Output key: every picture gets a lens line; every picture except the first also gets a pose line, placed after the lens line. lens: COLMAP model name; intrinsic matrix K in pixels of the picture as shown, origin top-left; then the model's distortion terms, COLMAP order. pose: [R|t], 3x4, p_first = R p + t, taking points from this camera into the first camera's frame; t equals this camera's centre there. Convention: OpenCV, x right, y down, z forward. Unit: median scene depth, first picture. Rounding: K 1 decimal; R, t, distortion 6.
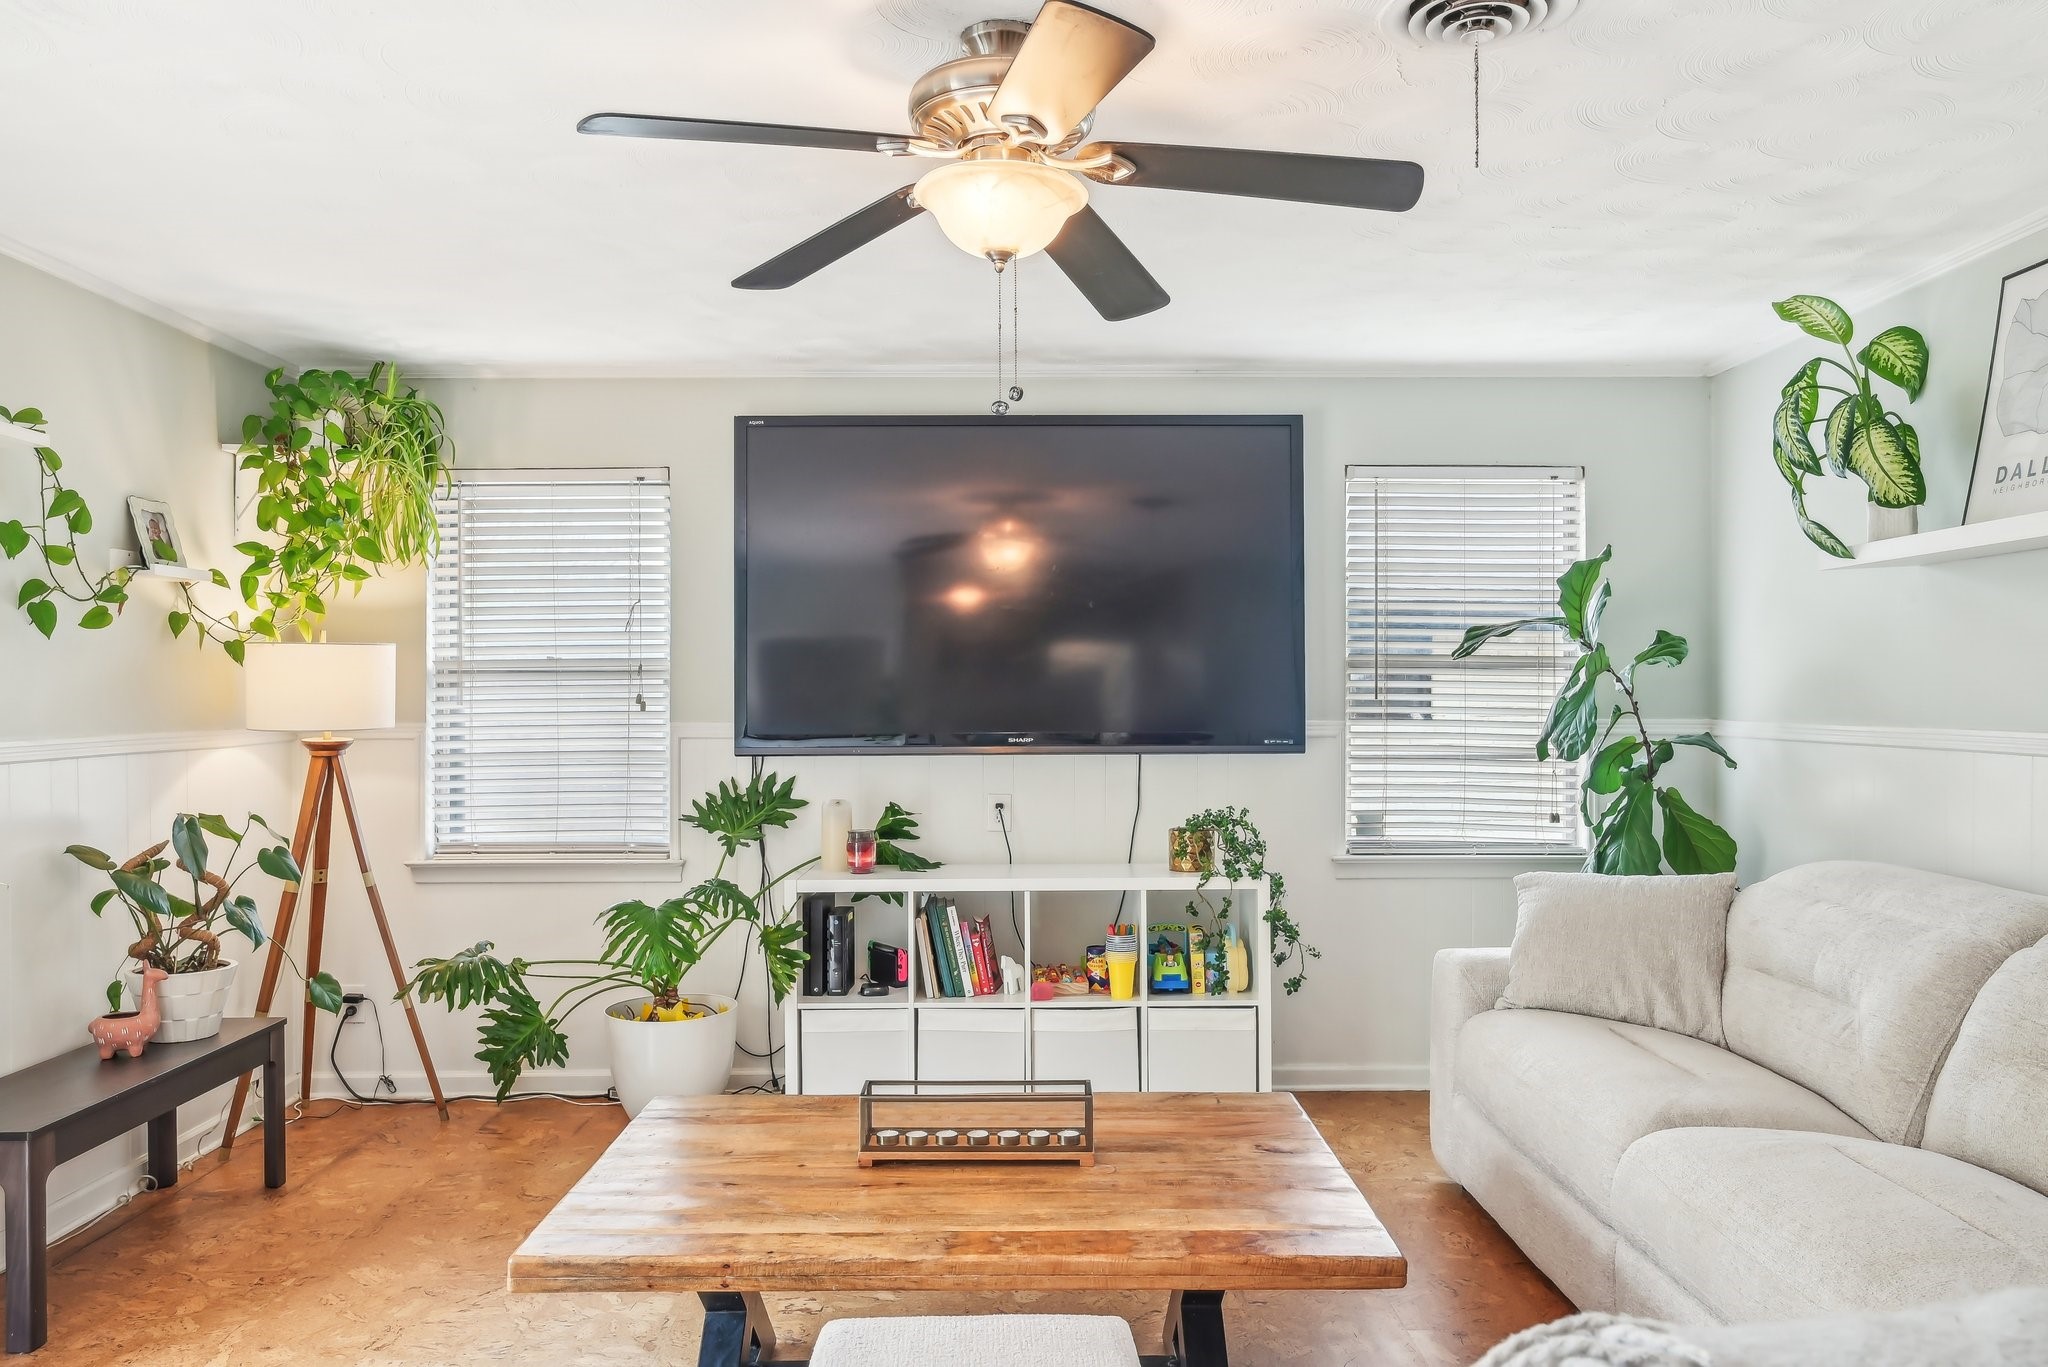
lens RADIAL K [[1458.9, 0, 1037.0], [0, 1458.9, 695.7], [0, 0, 1]] dist [-0.000631, 0.000596]
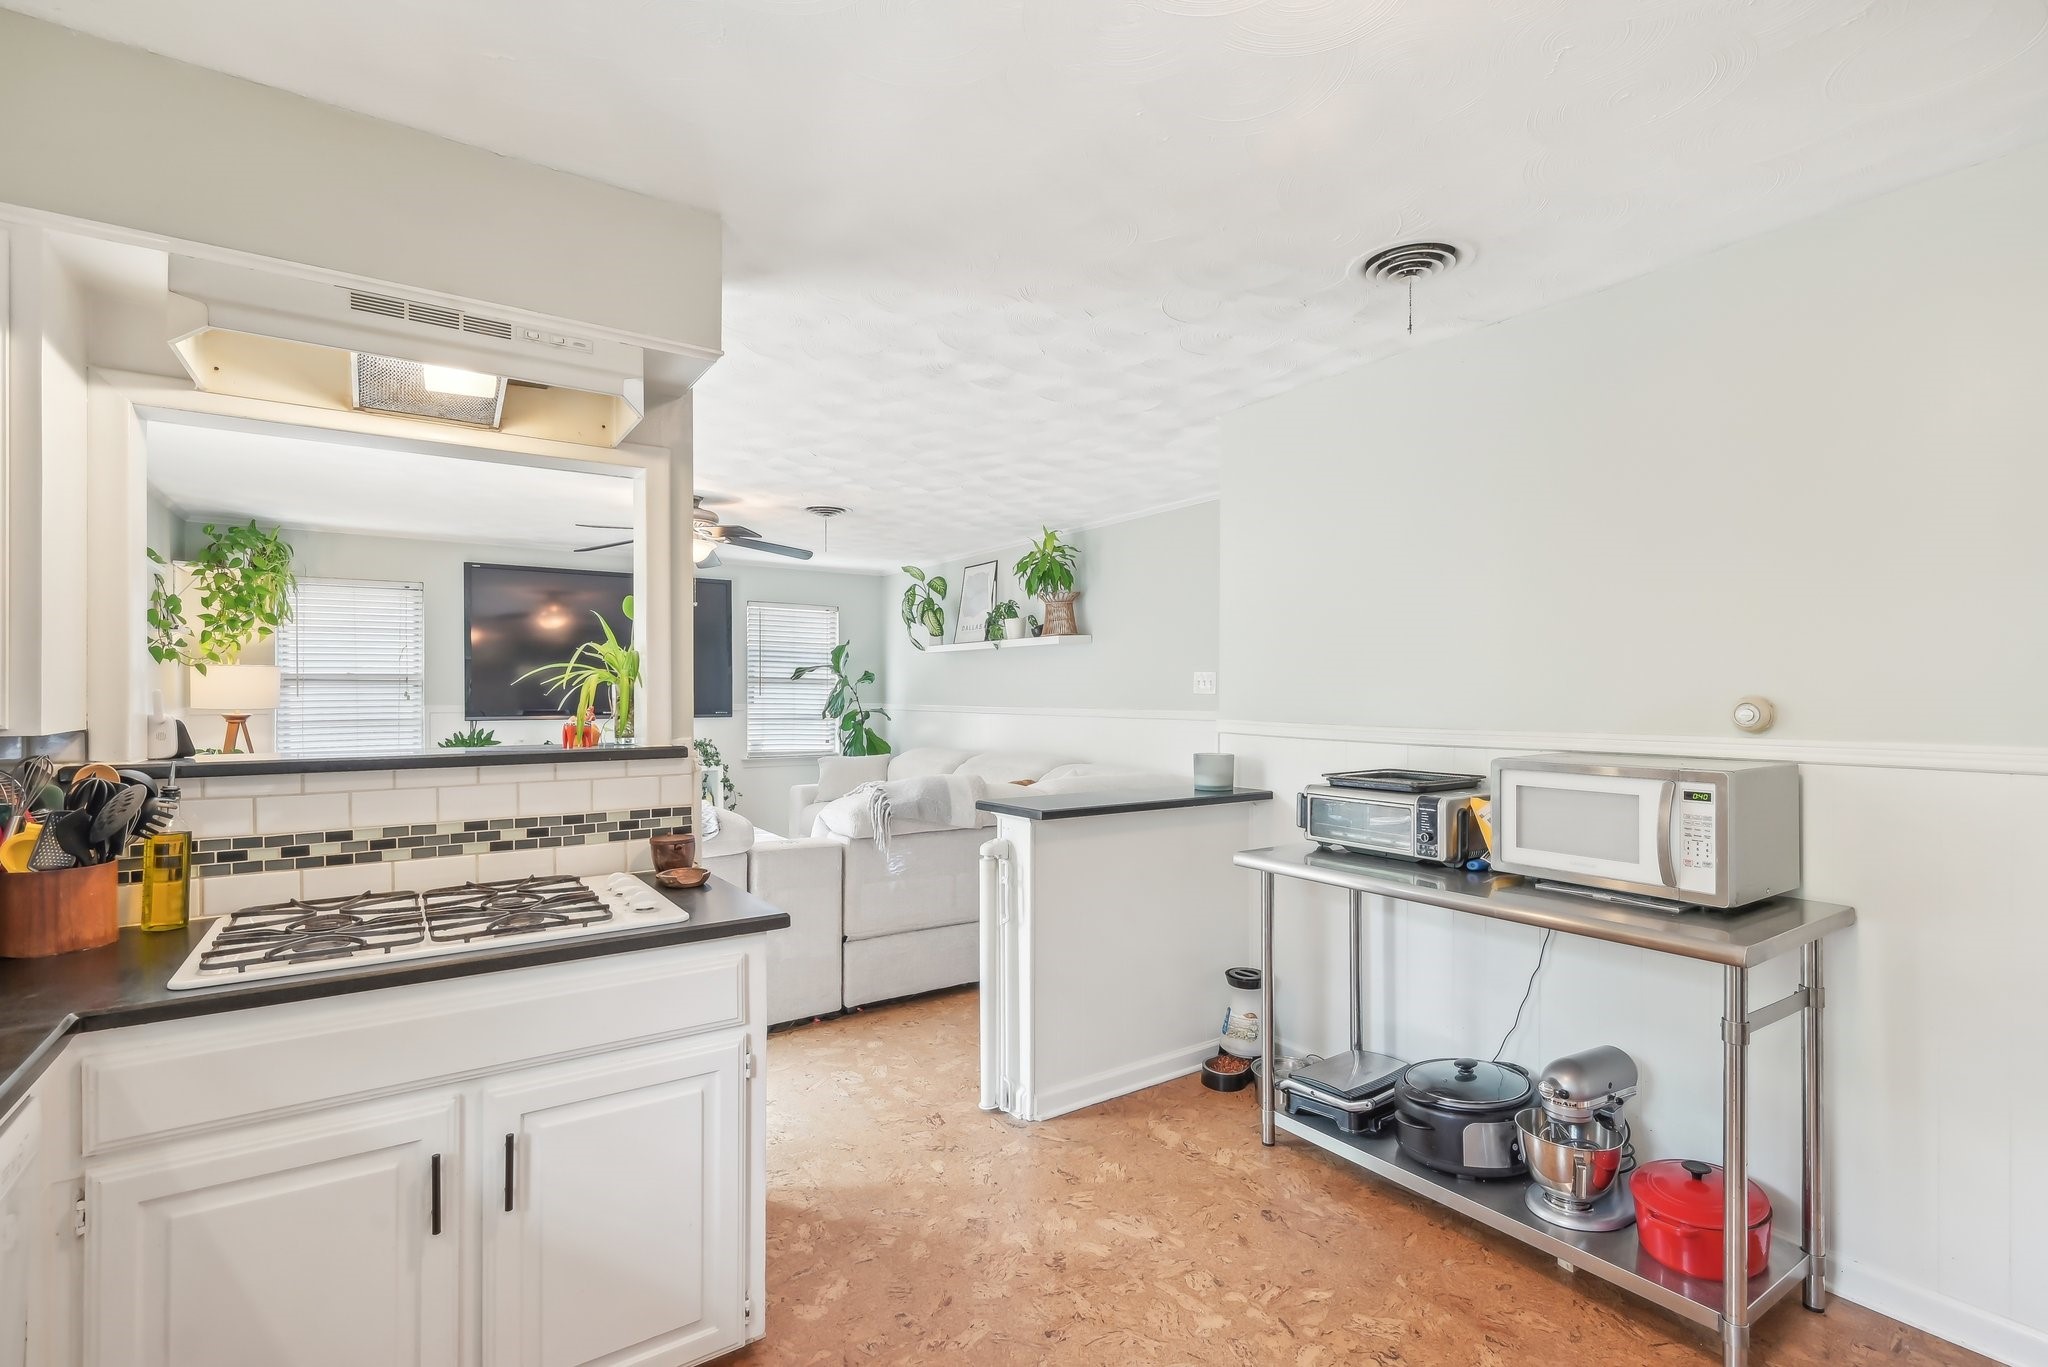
lens RADIAL K [[935.7, 0, 1024.5], [0, 935.7, 703.3], [0, 0, 1]] dist [0.001433, 0.000500]
pose [[0.832091, -0.000956, 0.554639, -0.301813], [-0.003417, 0.999971, 0.006850, 0.003341], [-0.554629, -0.007595, 0.832063, -0.634477]]
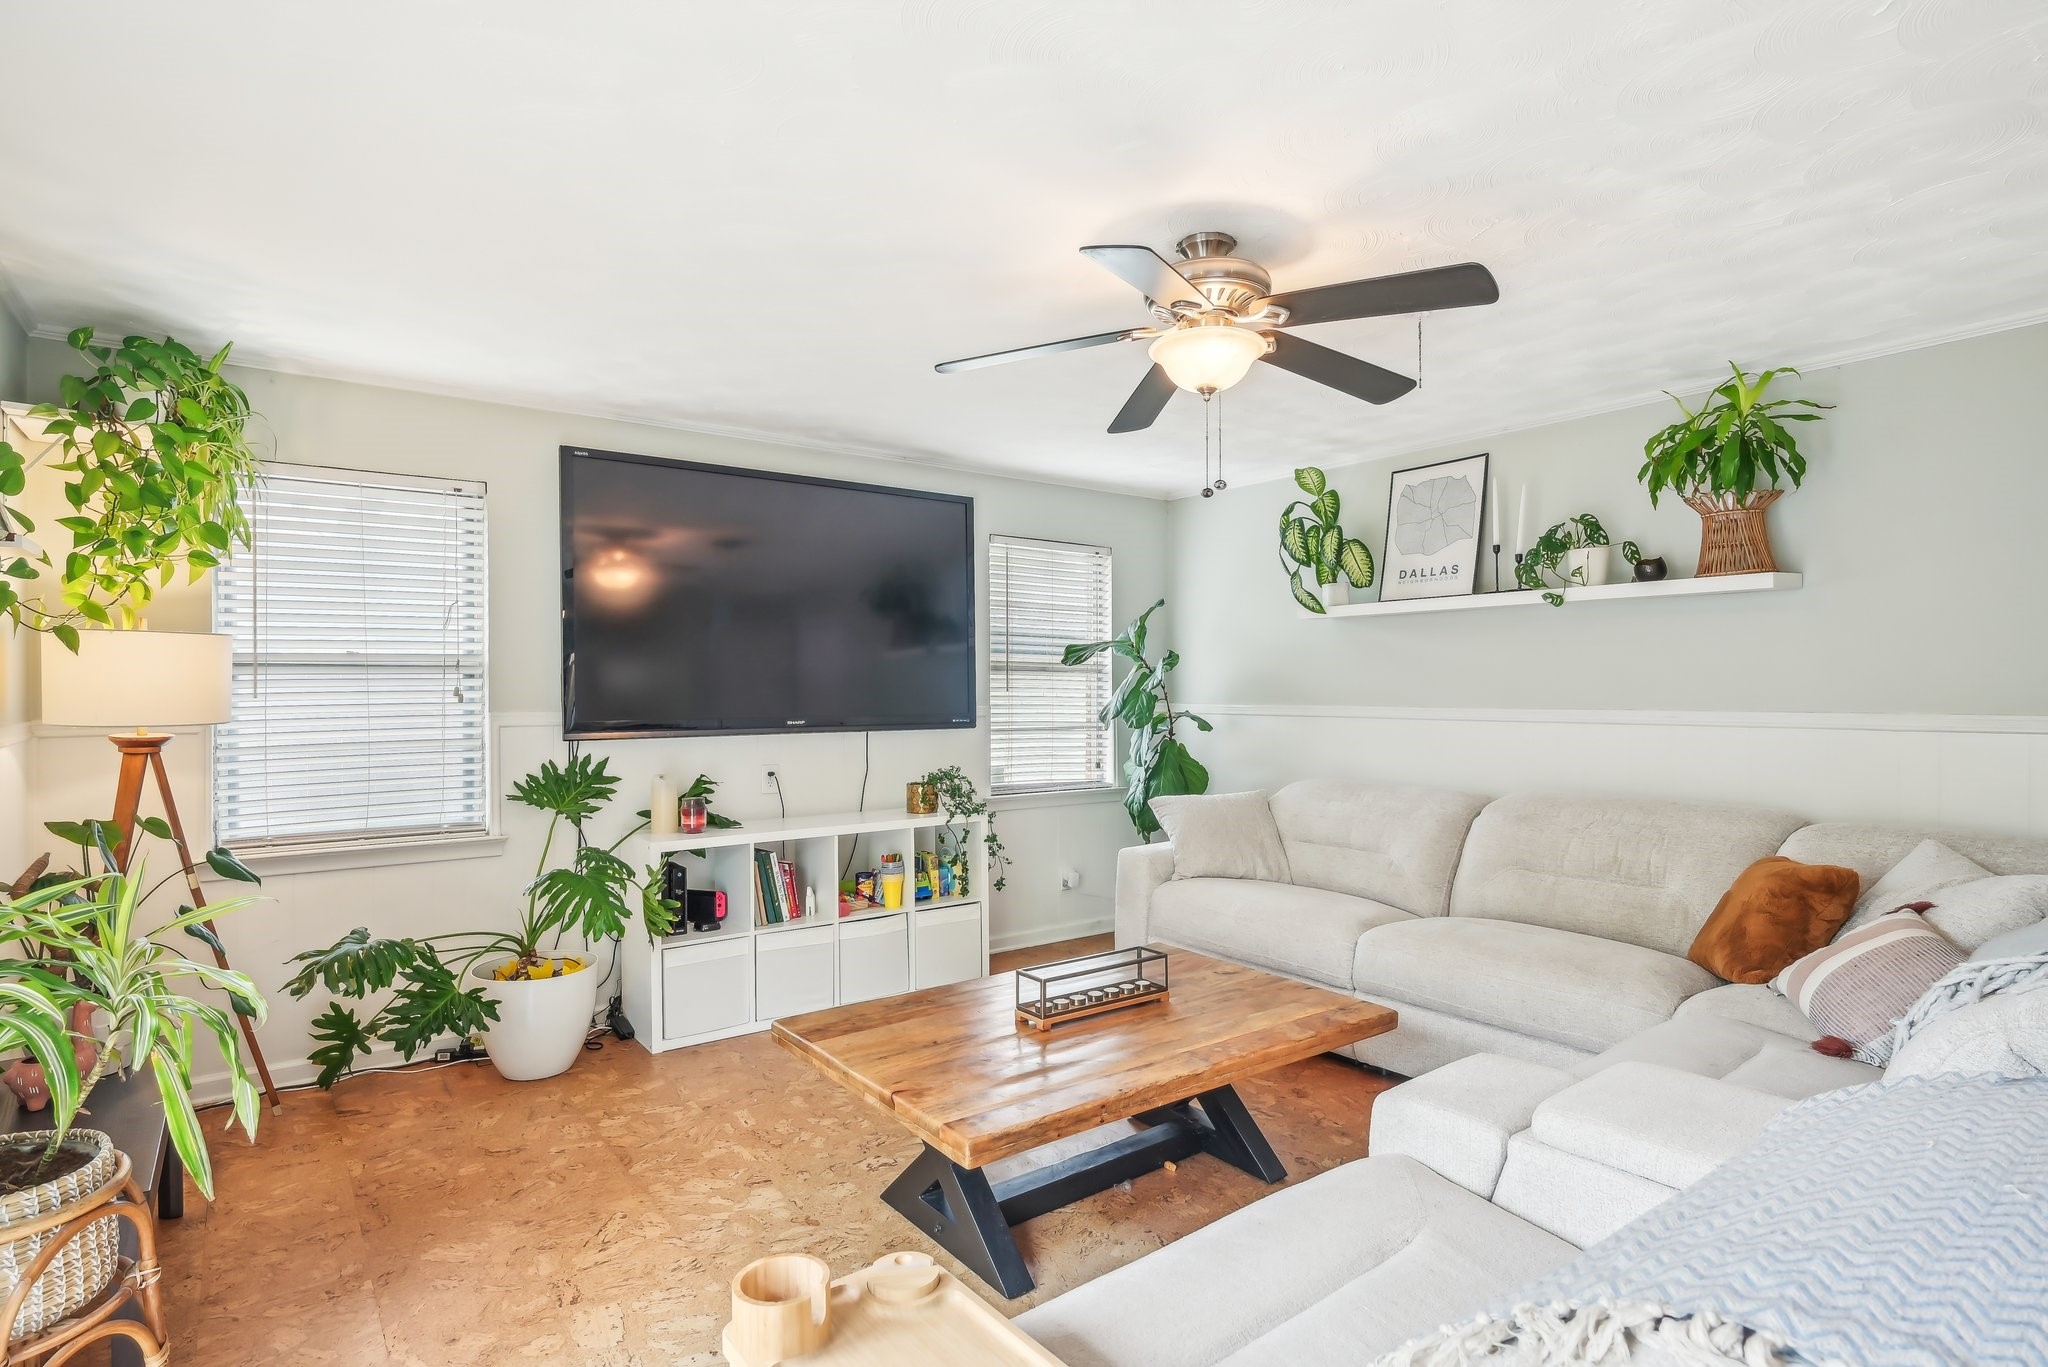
lens RADIAL K [[1041.6, 0, 1017.6], [0, 1041.6, 695.6], [0, 0, 1]] dist [0.003147, -0.000082]
pose [[0.811231, -0.002920, 0.584718, -0.419665], [0.000980, 0.999993, 0.003633, 0.003045], [-0.584724, -0.002374, 0.811229, 0.131058]]
